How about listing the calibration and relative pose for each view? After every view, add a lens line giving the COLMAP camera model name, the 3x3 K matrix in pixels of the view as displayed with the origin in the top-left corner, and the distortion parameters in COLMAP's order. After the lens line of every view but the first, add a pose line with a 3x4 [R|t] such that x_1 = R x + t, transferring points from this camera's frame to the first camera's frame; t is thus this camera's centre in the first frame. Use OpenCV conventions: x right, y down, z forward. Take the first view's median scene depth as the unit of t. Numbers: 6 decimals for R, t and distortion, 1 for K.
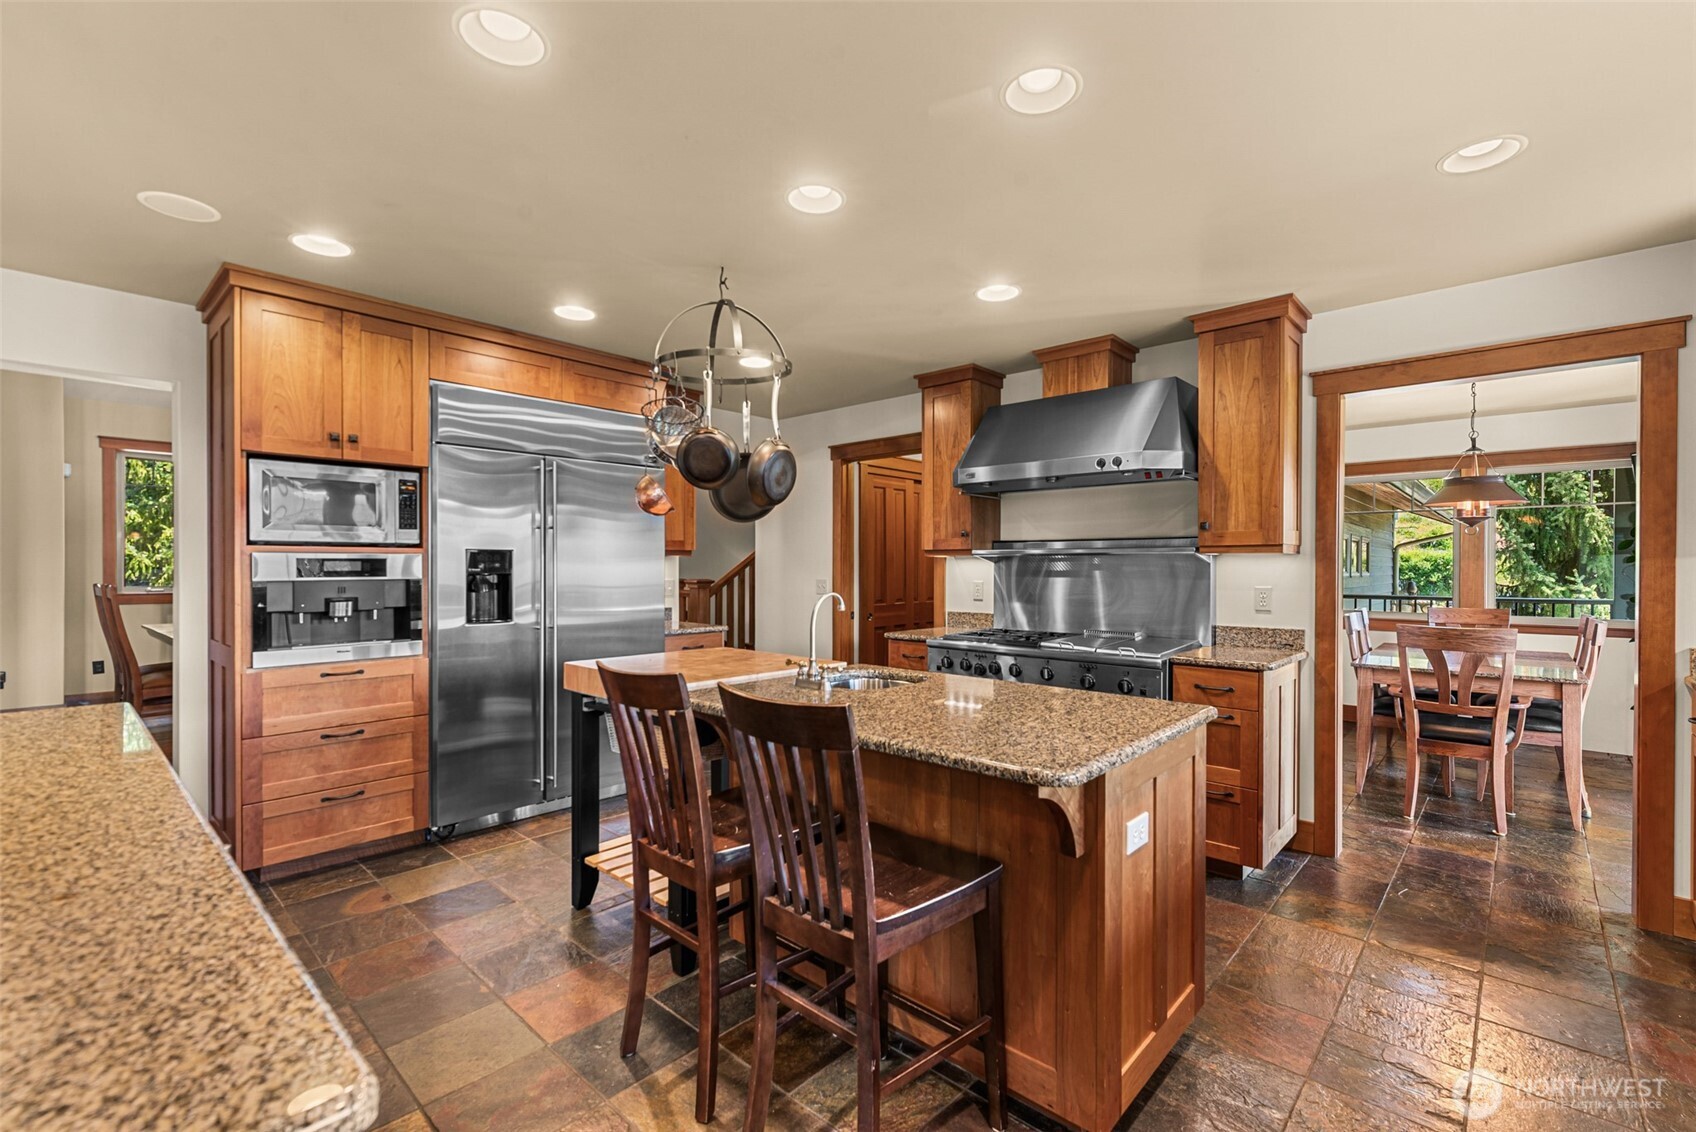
lens RADIAL K [[738.8, 0, 864.5], [0, 738.8, 571.7], [0, 0, 1]] dist [0.000473, -0.001289]
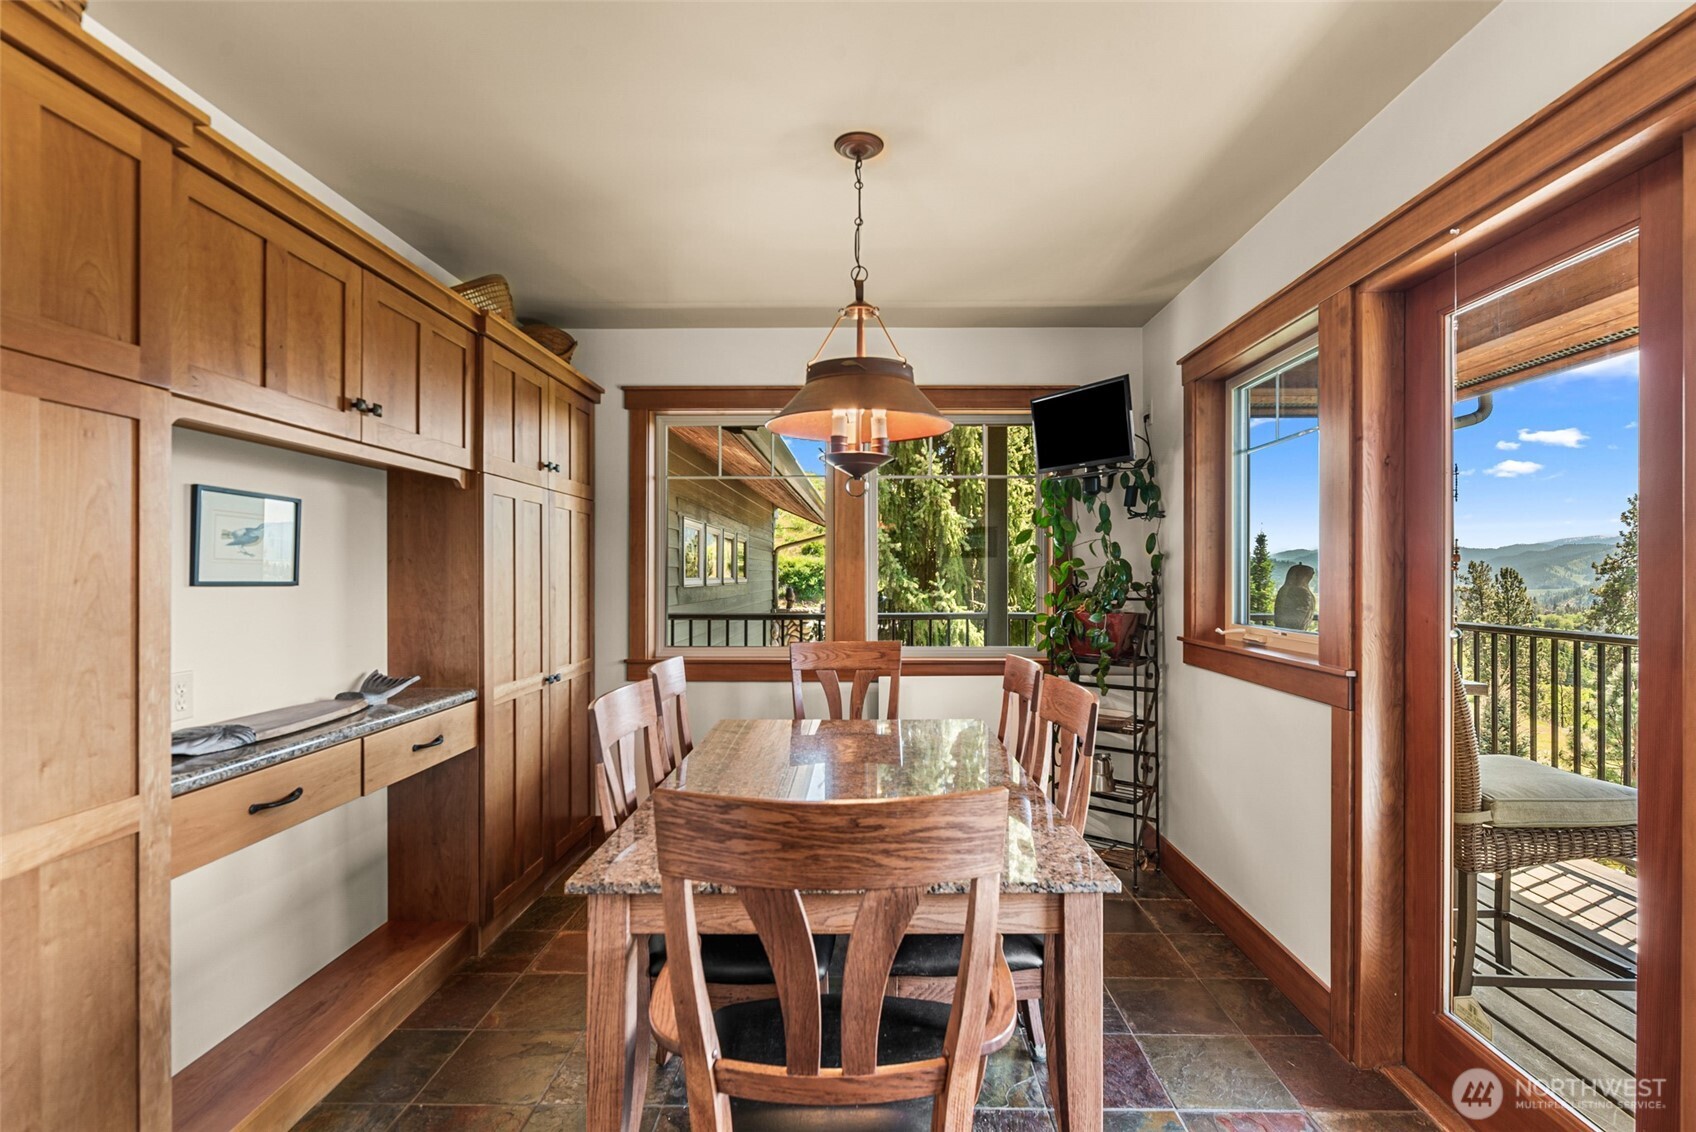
lens RADIAL K [[816.0, 0, 849.8], [0, 816.0, 569.9], [0, 0, 1]] dist [-0.000095, 0.000000]
pose [[0.763103, -0.000243, 0.646276, 0.257058], [0.006815, 0.999947, -0.007671, -0.000567], [-0.646241, 0.010258, 0.763065, 0.322517]]
